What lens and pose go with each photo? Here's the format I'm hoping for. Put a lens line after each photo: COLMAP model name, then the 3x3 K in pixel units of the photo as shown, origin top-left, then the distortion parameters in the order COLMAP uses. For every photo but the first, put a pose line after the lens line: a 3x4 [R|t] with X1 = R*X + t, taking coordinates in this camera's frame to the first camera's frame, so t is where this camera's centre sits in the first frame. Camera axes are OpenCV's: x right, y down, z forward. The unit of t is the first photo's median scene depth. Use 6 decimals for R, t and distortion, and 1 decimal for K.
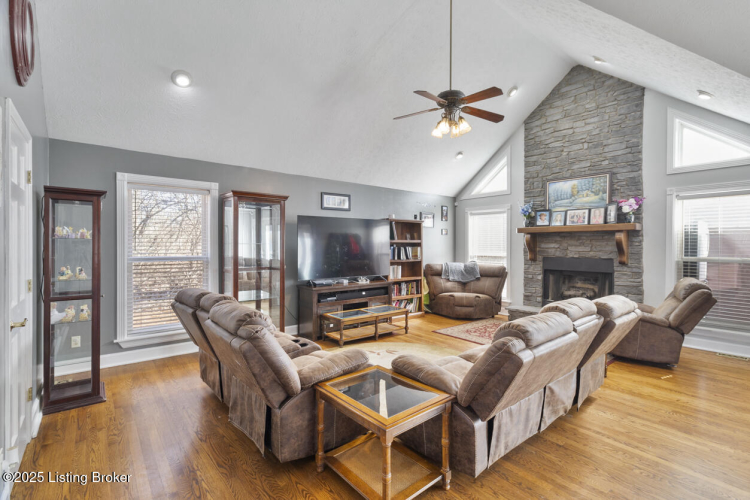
lens RADIAL K [[349.0, 0, 374.5], [0, 349.0, 244.5], [0, 0, 1]] dist [0.000300, 0.000105]
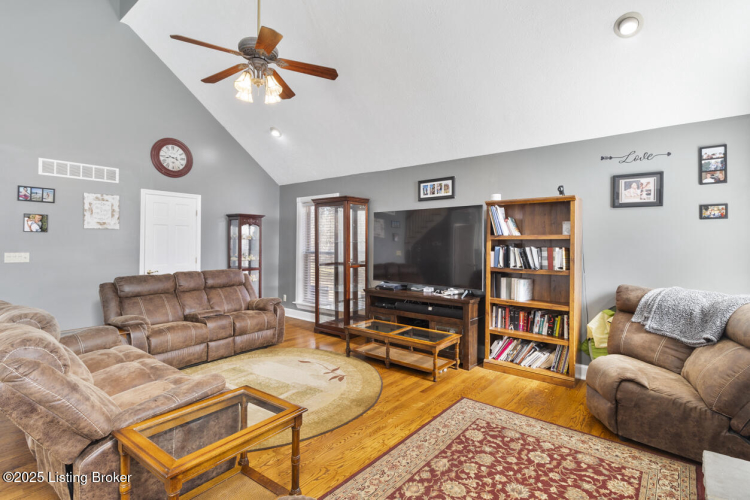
lens RADIAL K [[358.7, 0, 376.3], [0, 358.7, 240.6], [0, 0, 1]] dist [-0.001109, -0.000215]
pose [[0.207399, -0.009552, -0.978210, 0.643765], [-0.006335, 0.999918, -0.011107, 0.004283], [0.978236, 0.008500, 0.207321, 0.682204]]
